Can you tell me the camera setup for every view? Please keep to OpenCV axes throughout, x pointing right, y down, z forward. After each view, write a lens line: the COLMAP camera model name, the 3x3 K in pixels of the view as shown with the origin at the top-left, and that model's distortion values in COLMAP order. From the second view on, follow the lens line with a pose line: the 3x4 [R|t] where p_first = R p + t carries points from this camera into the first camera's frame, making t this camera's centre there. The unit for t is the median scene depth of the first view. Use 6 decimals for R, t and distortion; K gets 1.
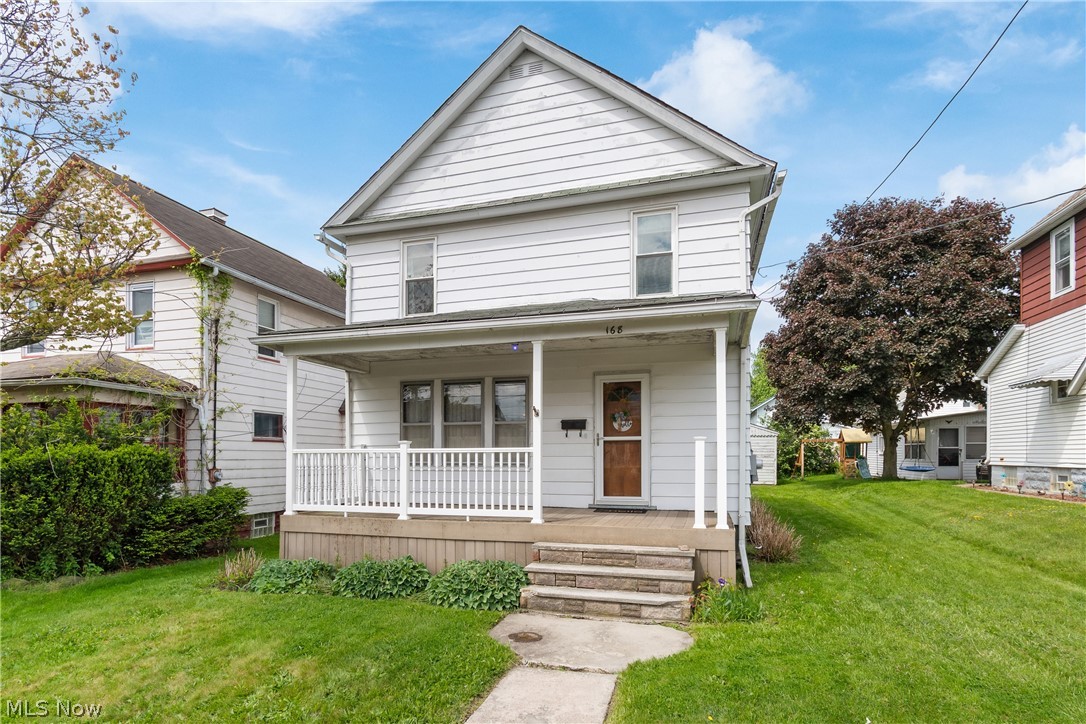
lens RADIAL K [[576.2, 0, 541.4], [0, 576.2, 441.7], [0, 0, 1]] dist [-0.000311, -0.000462]
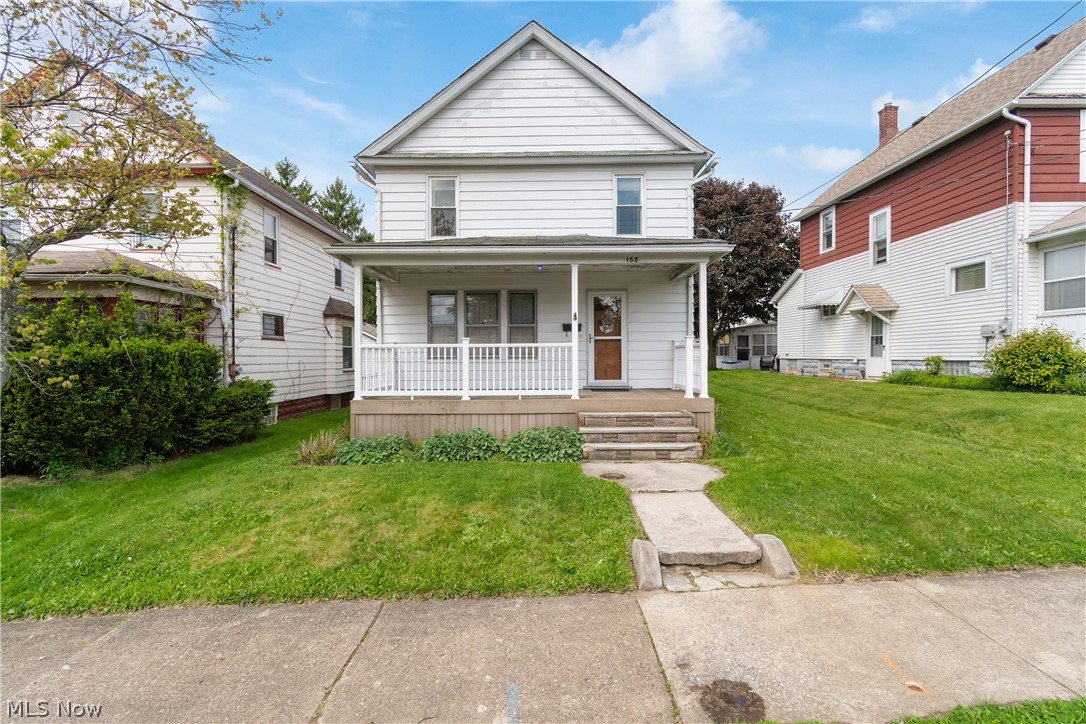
lens RADIAL K [[465.1, 0, 537.6], [0, 465.1, 350.9], [0, 0, 1]] dist [0.000284, -0.000118]
pose [[0.956672, 0.000000, 0.291169, -0.326832], [-0.002940, 0.999949, 0.009657, 0.014543], [-0.291154, -0.010095, 0.956623, -0.015783]]
